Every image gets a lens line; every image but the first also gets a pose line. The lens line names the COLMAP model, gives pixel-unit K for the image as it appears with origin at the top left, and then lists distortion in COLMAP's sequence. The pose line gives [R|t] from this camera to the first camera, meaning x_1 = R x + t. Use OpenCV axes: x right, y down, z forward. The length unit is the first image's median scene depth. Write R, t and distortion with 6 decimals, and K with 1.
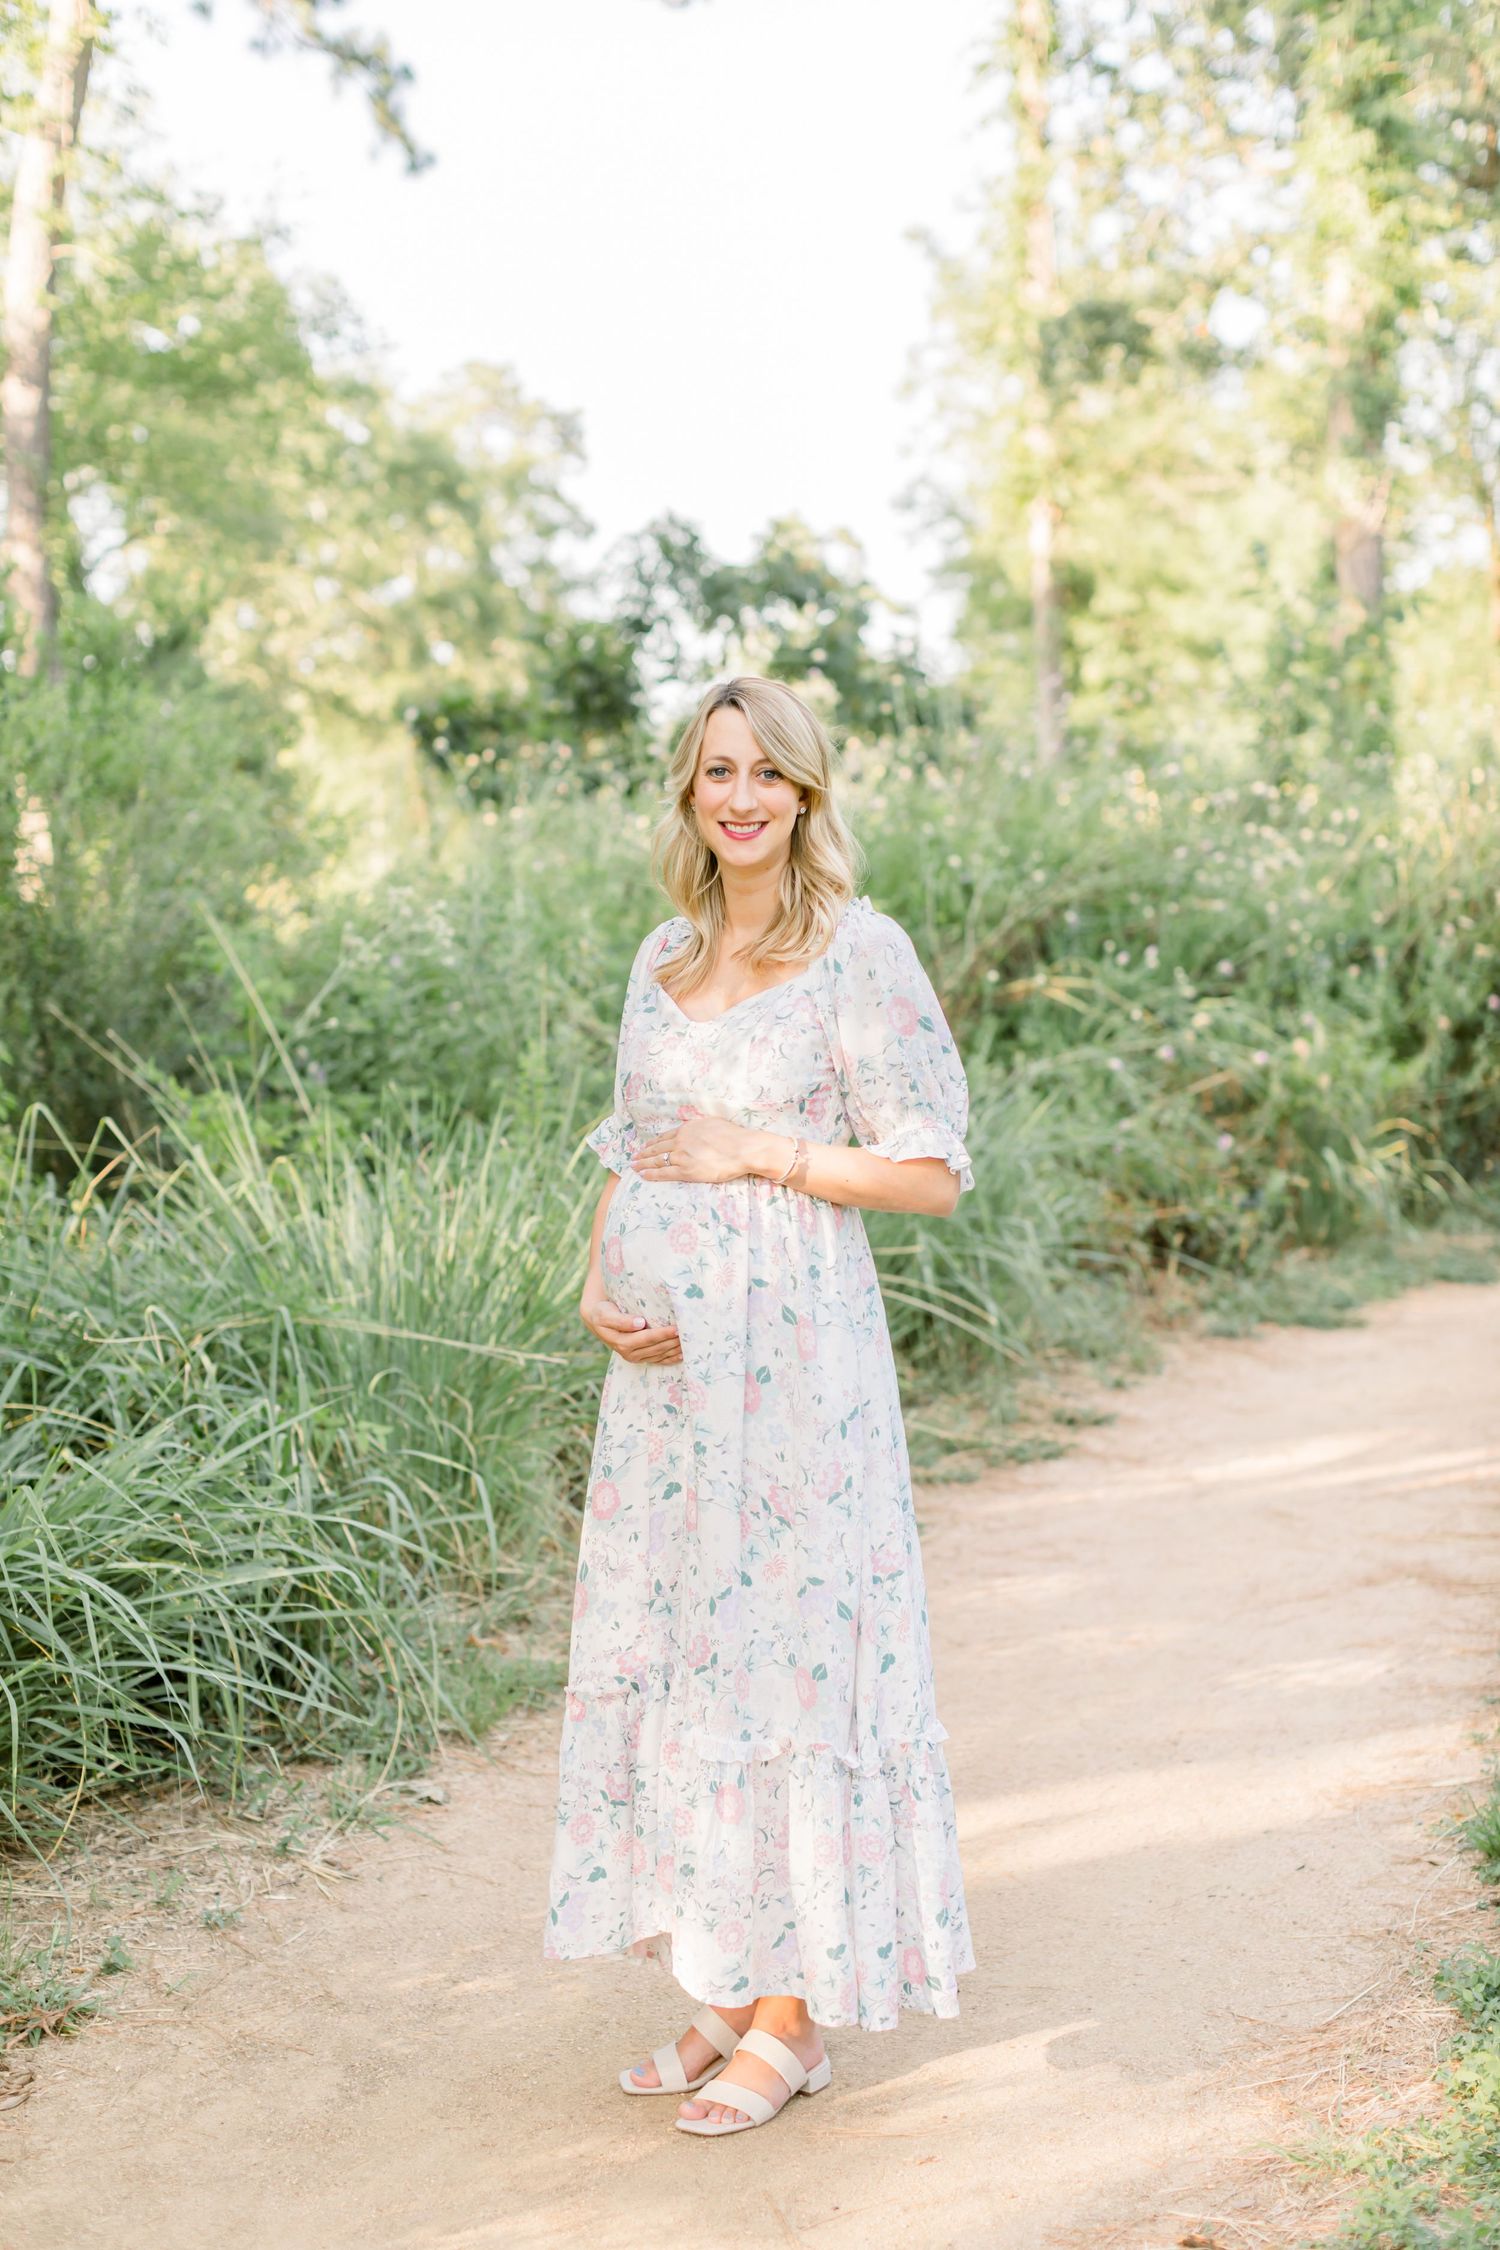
lens RADIAL K [[3273.8, 0, 731.1], [0, 3273.8, 1123.4], [0, 0, 1]] dist [0.028468, 0.000000]
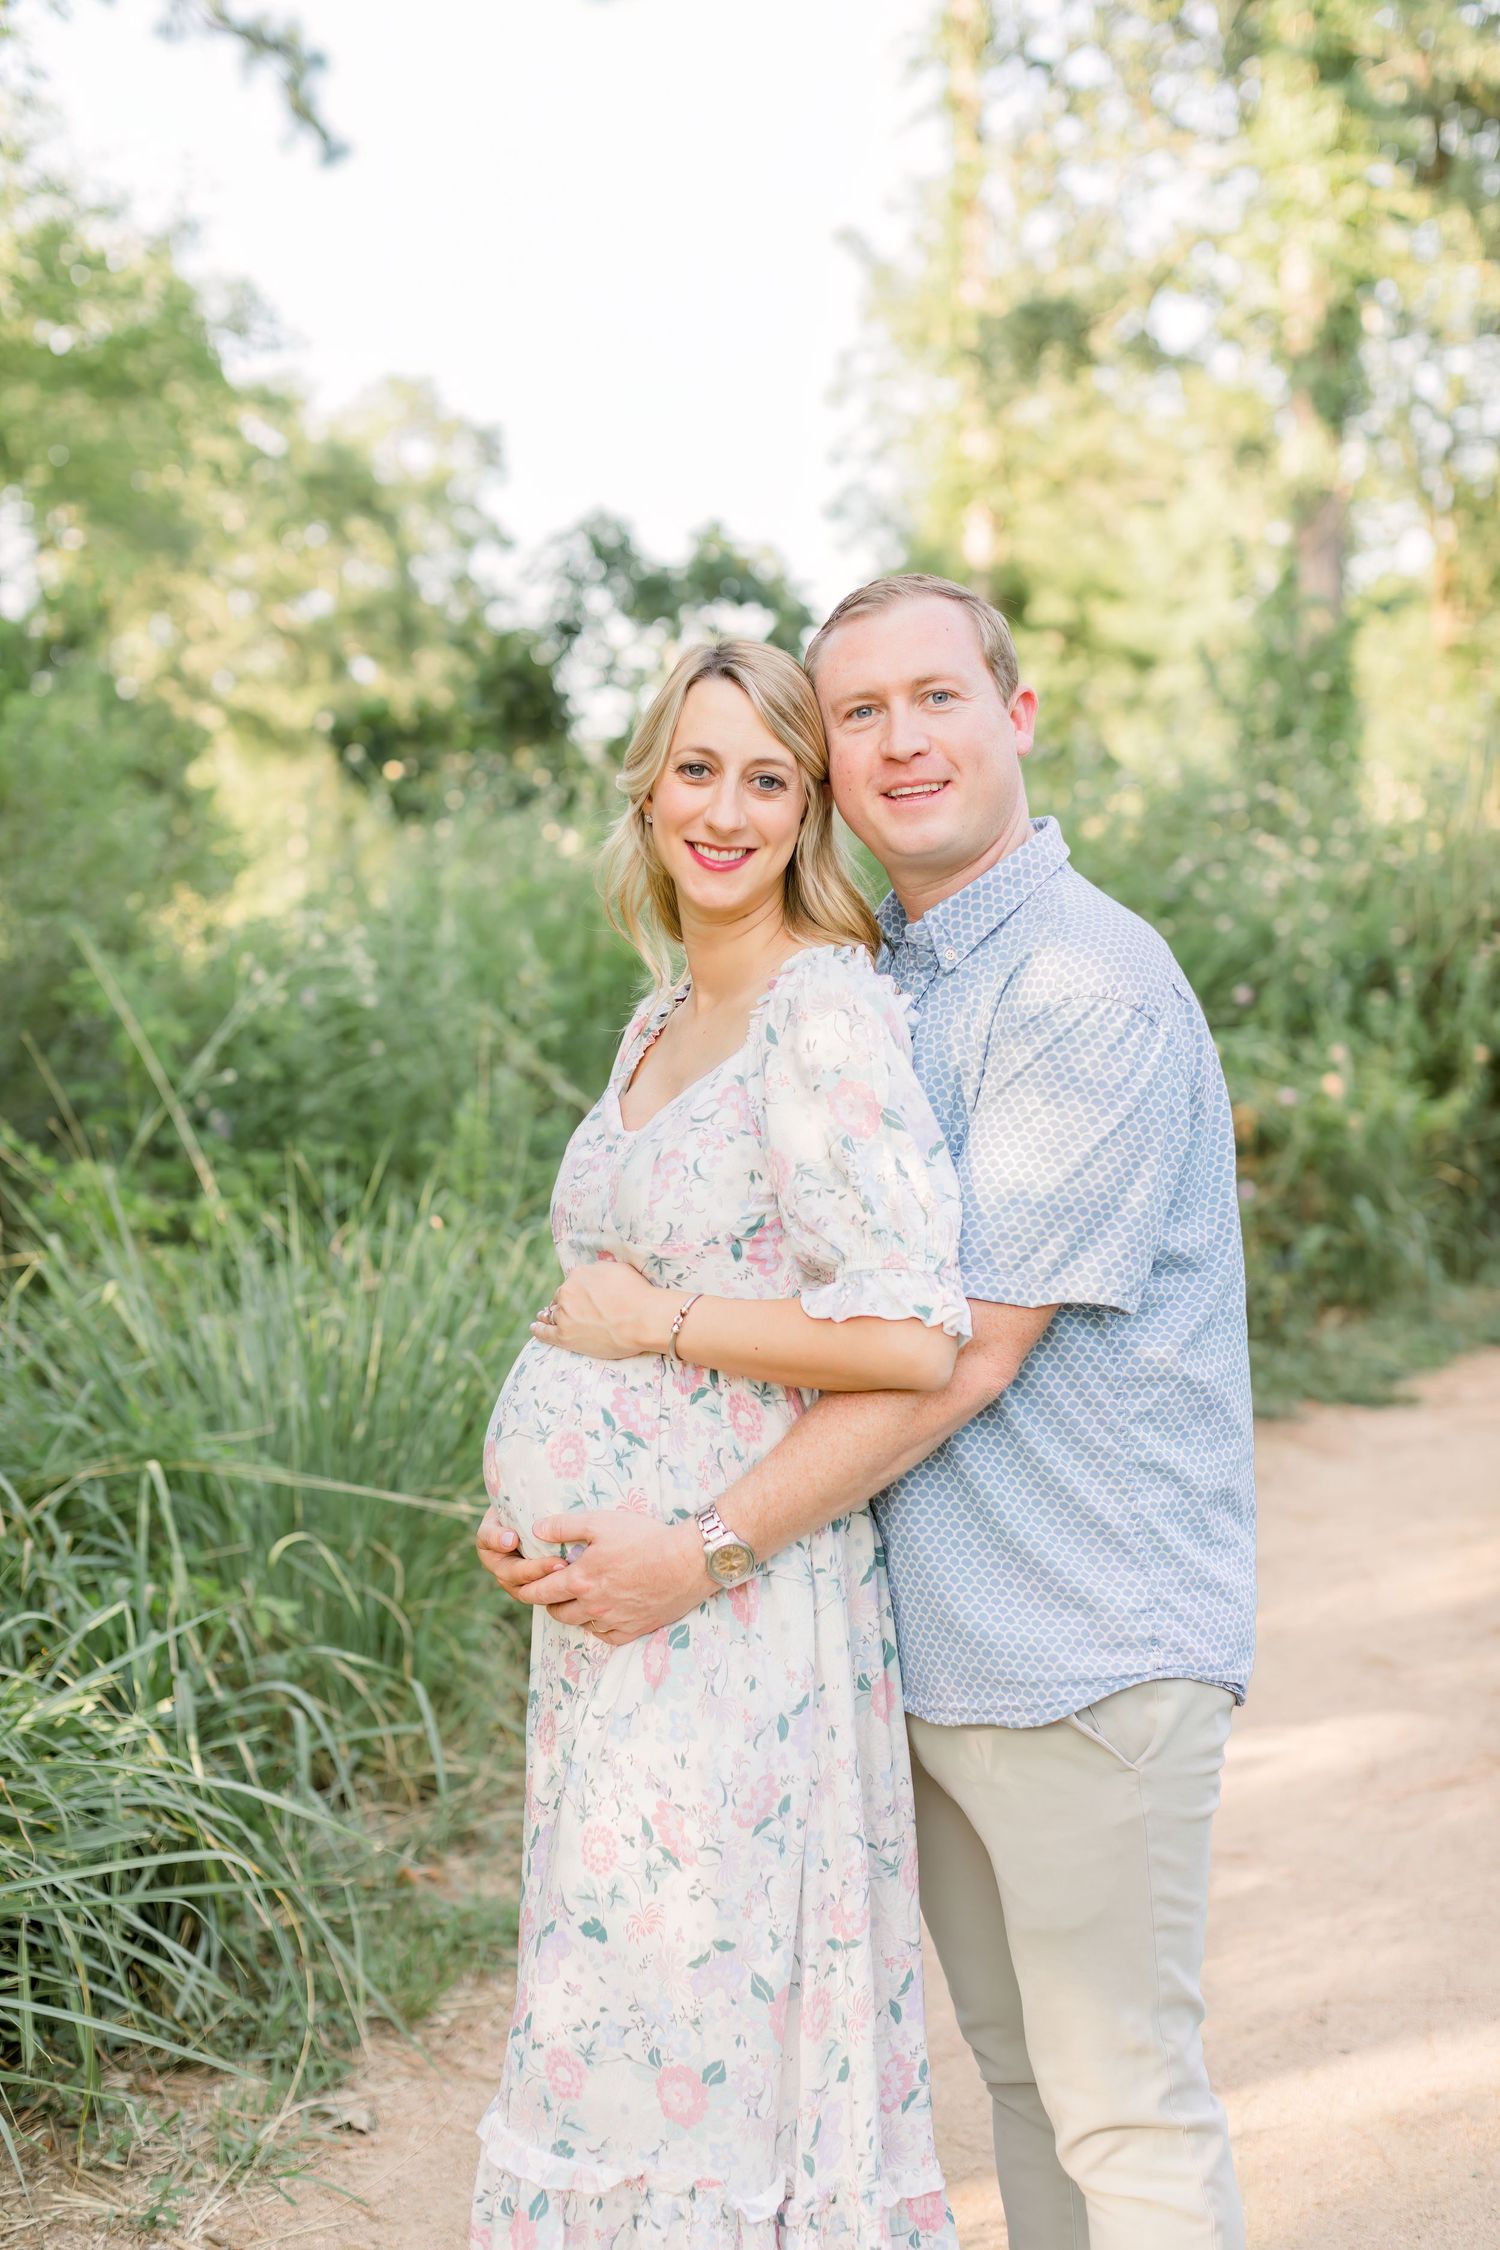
lens RADIAL K [[3273.8, 0, 730.1], [0, 3273.8, 1103.3], [0, 0, 1]] dist [0.028468, 0.000000]
pose [[0.999707, -0.008387, 0.022700, -0.008821], [0.008647, 0.999898, -0.011381, -0.008666], [-0.022602, 0.011574, 0.999678, 0.107572]]
